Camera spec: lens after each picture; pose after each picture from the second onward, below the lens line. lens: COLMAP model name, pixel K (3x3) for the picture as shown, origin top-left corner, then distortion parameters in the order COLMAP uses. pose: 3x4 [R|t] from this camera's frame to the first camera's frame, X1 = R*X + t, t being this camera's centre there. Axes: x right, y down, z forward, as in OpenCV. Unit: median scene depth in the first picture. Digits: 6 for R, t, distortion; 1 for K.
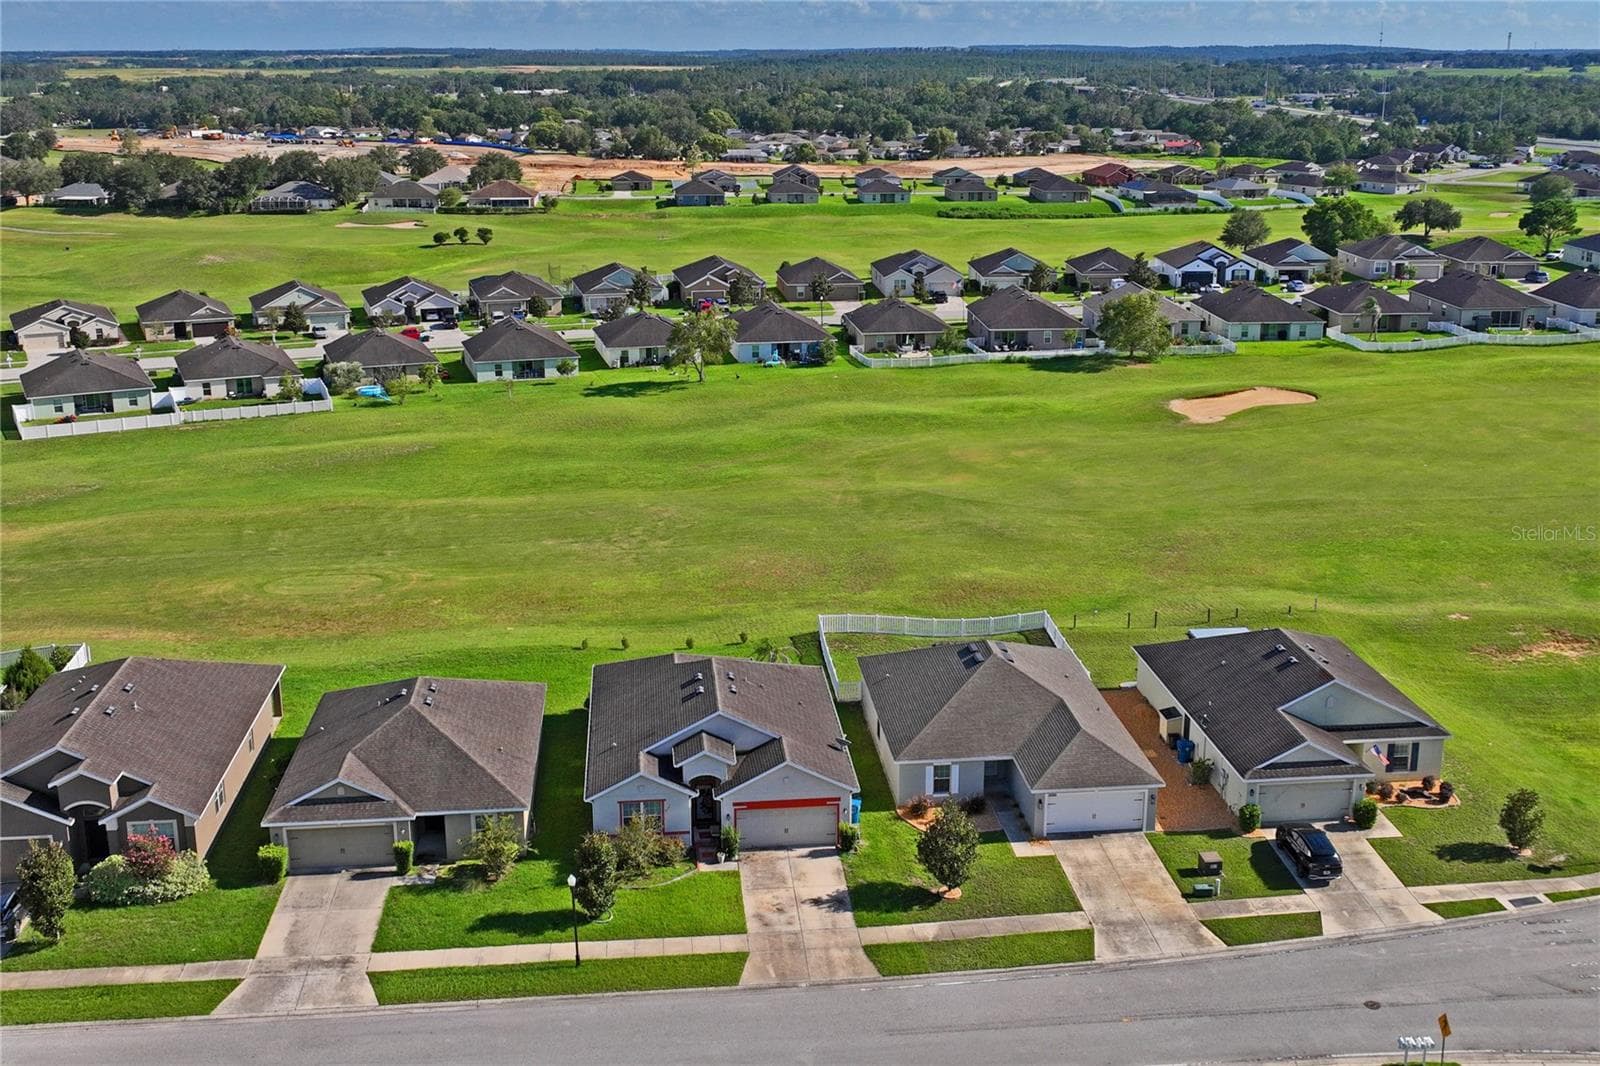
lens RADIAL K [[1630.1, 0, 800.0], [0, 1630.1, 533.0], [0, 0, 1]] dist [0.012970, -0.022373]
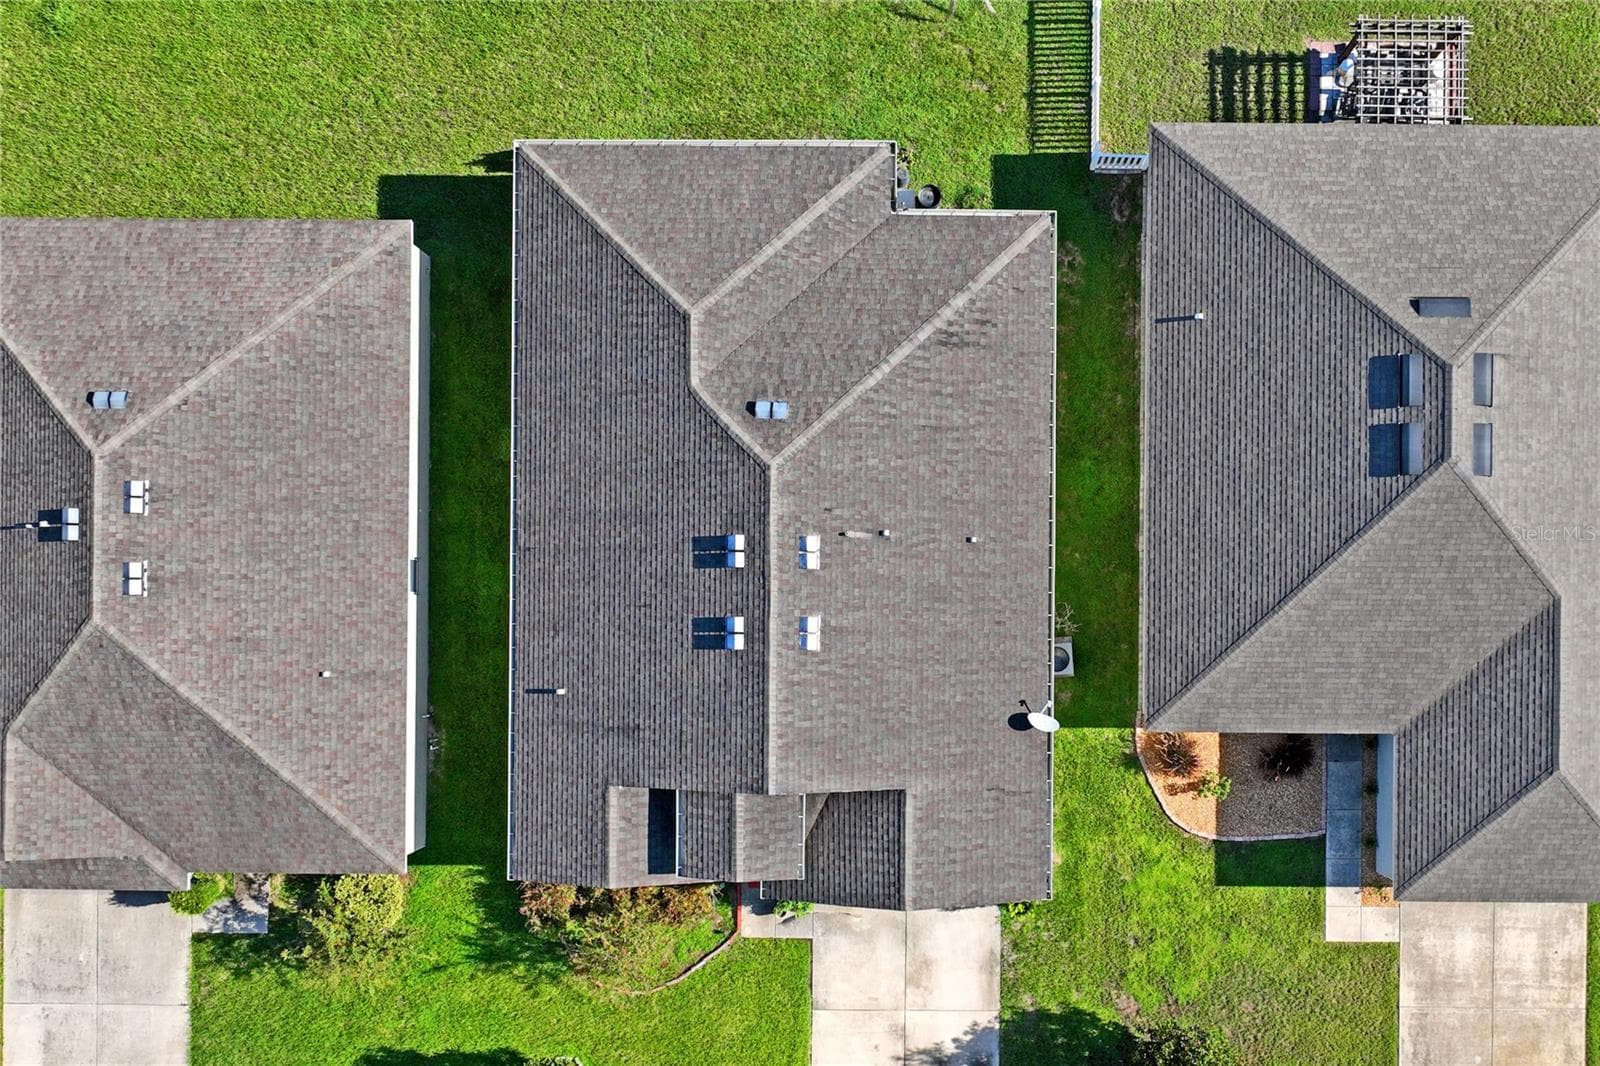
lens RADIAL K [[1694.6, 0, 800.0], [0, 1694.6, 533.0], [0, 0, 1]] dist [0.016456, -0.023237]
pose [[0.995253, 0.095435, -0.019047, -0.016612], [-0.010161, 0.296556, 0.954961, -0.153859], [0.096785, -0.950235, 0.296118, 0.390108]]
